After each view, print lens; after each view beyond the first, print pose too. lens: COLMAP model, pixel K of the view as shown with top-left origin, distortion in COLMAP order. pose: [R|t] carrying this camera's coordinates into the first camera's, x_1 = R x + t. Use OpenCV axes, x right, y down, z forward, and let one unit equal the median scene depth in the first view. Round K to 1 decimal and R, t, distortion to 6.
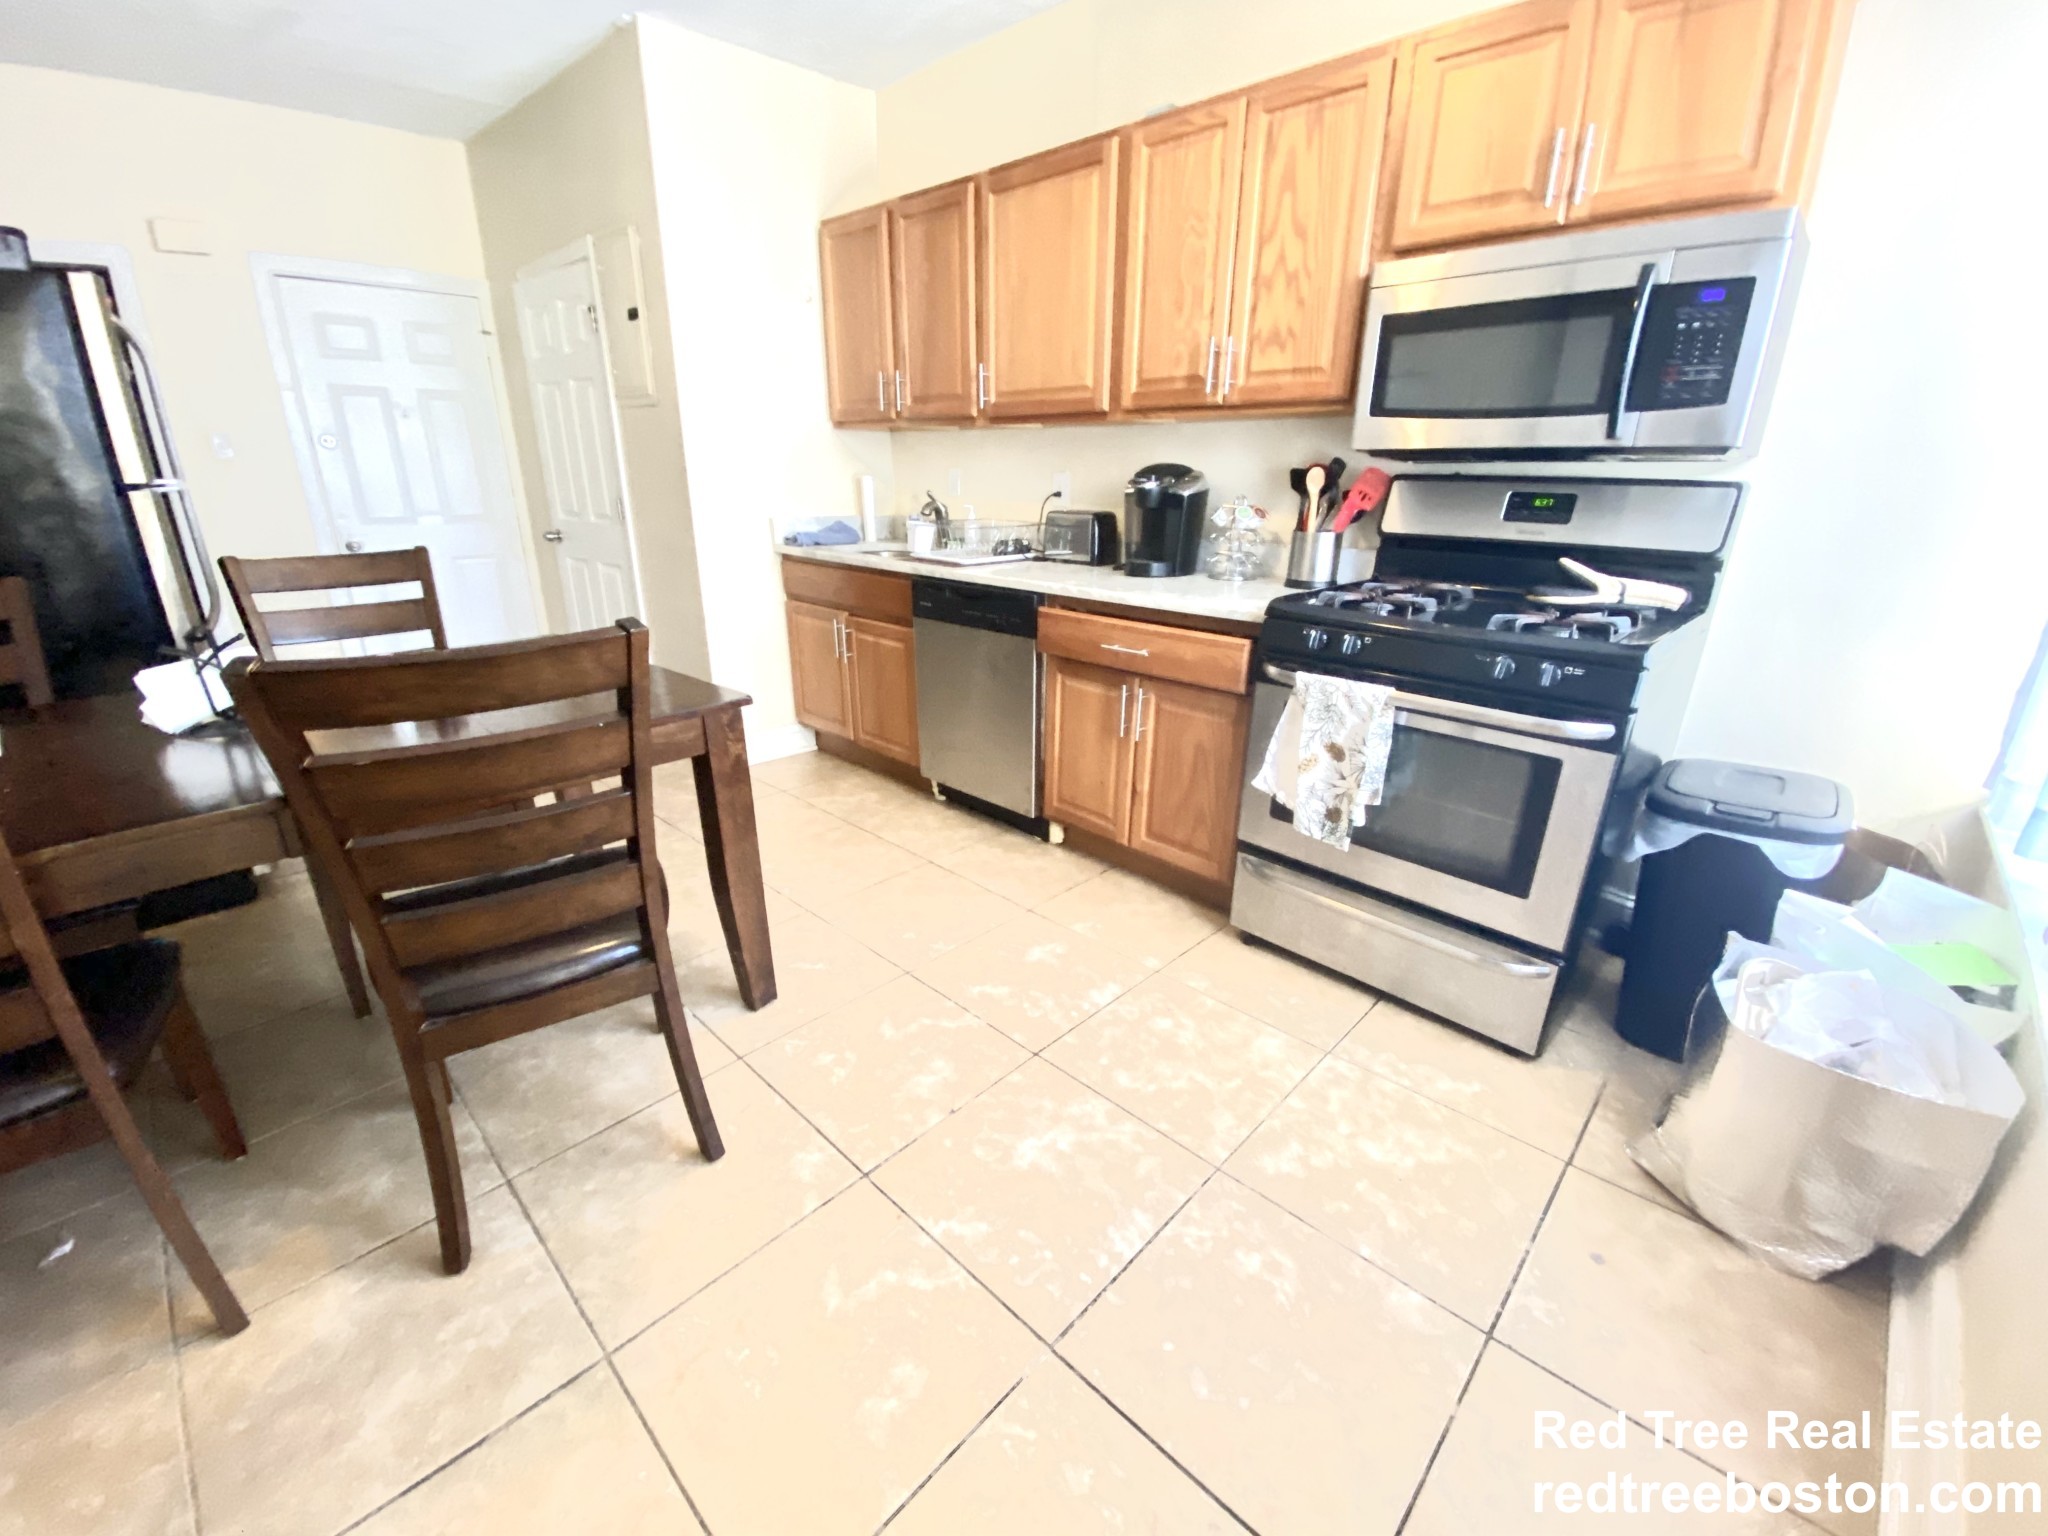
lens RADIAL K [[835.3, 0, 1013.6], [0, 835.3, 764.8], [0, 0, 1]] dist [0.043389, -0.029389]
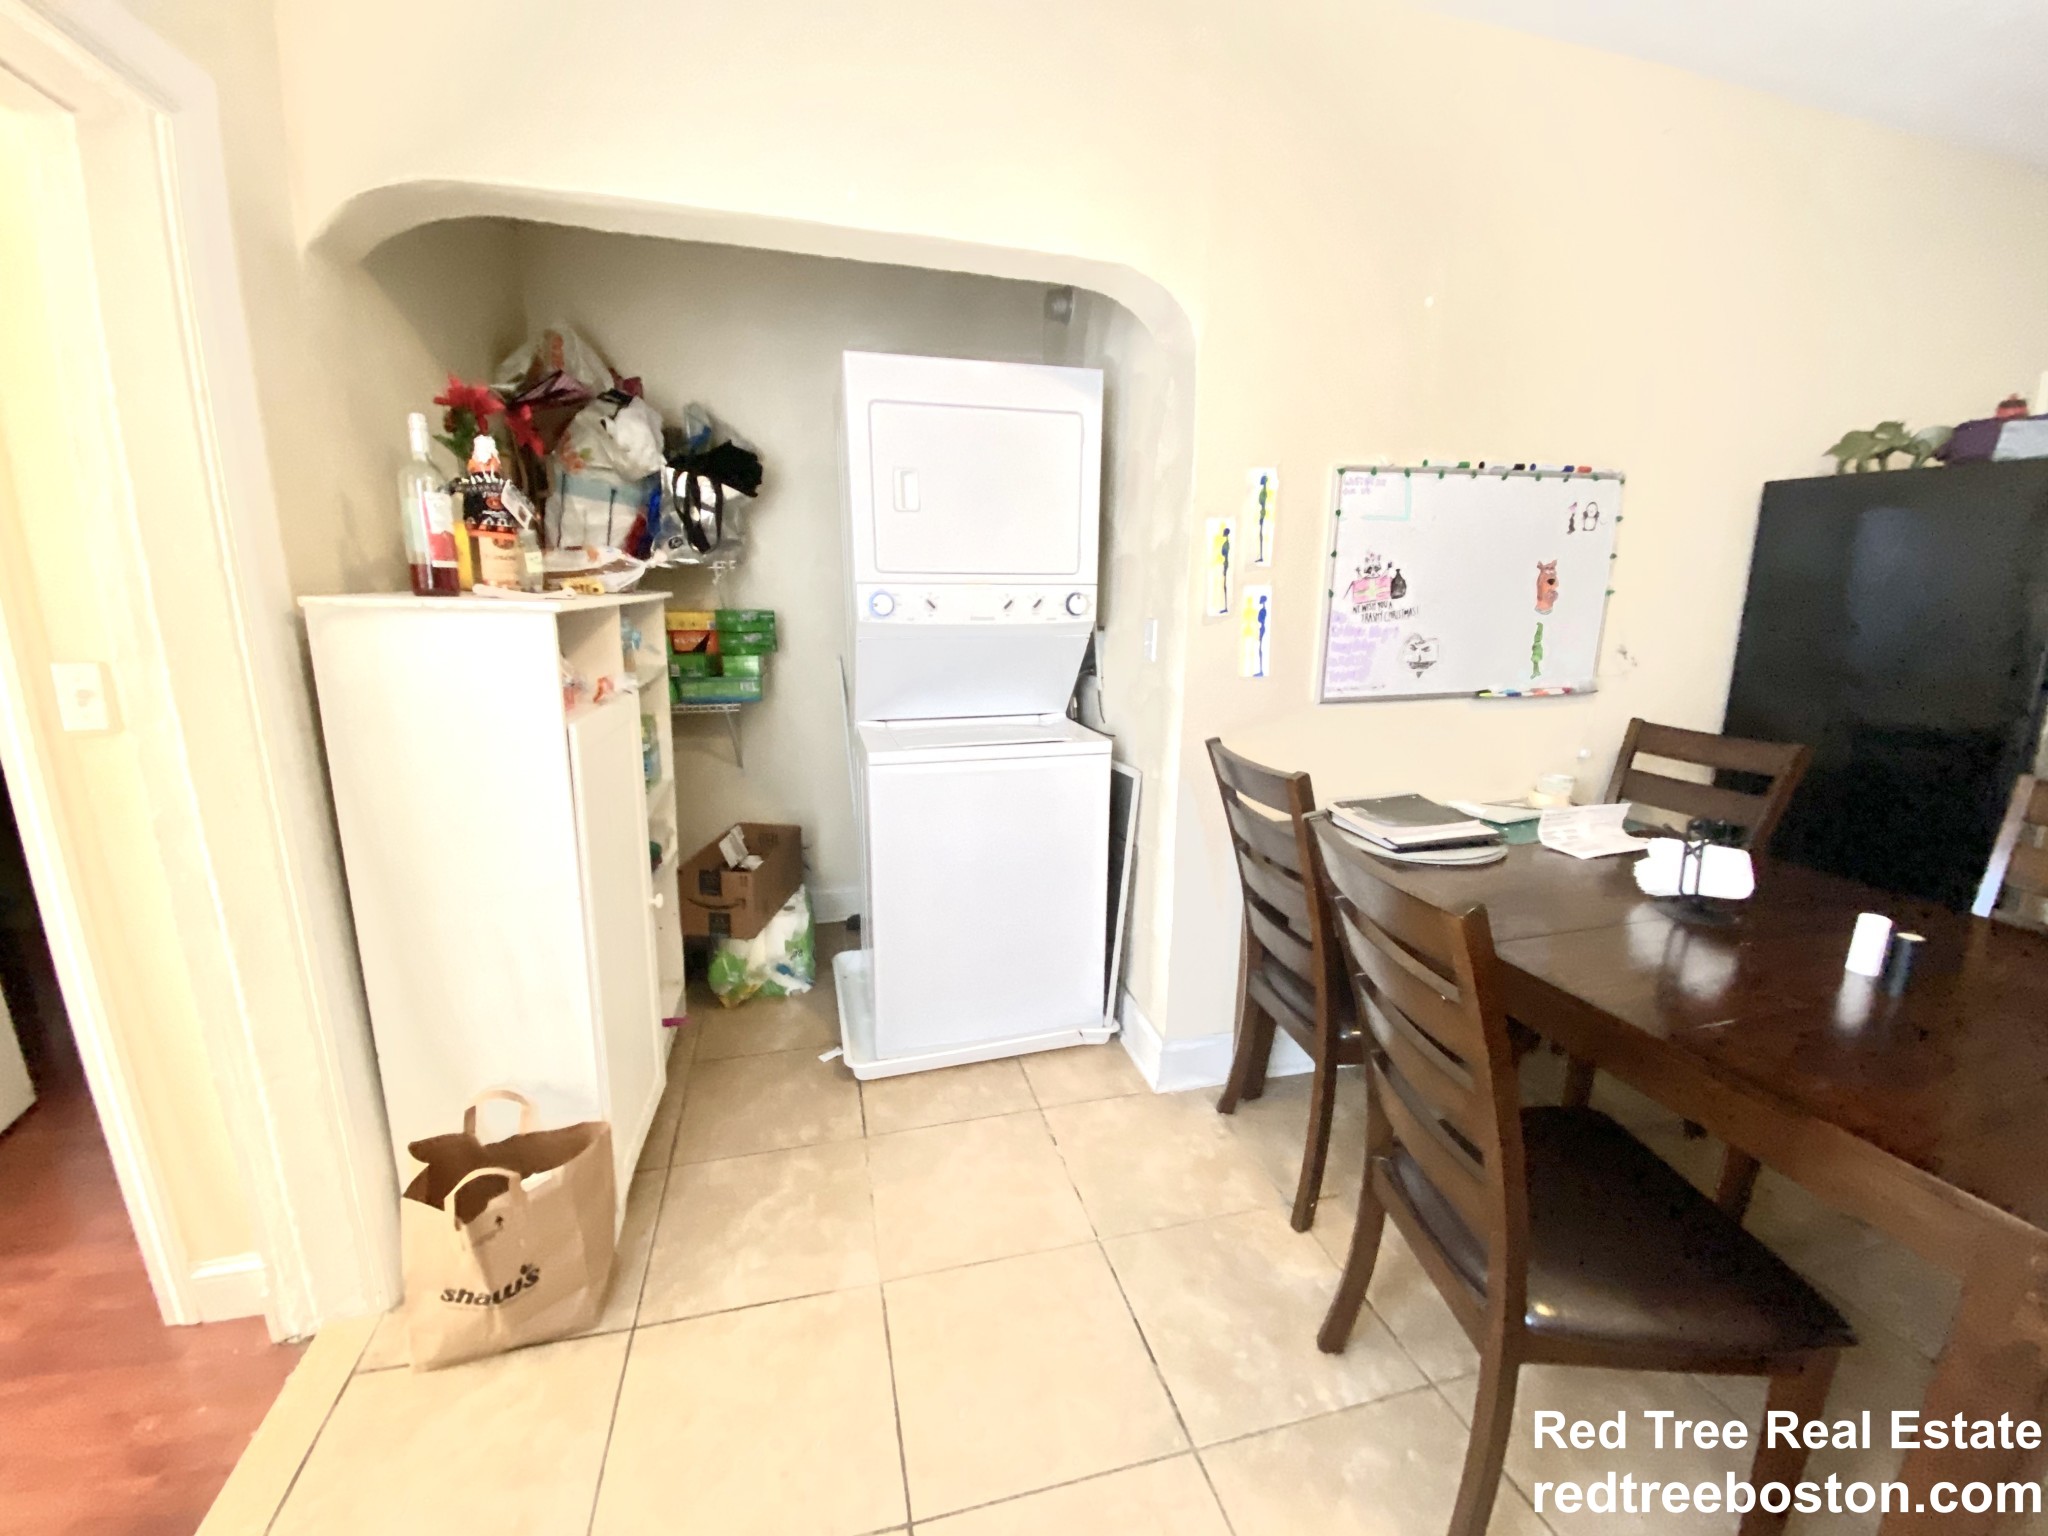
lens RADIAL K [[835.3, 0, 1013.6], [0, 835.3, 764.8], [0, 0, 1]] dist [0.043389, -0.029389]
pose [[-0.505841, 0.172939, -0.845113, 0.243275], [-0.300464, 0.883025, 0.360540, -0.242957], [0.808607, 0.436302, -0.394708, 0.495451]]
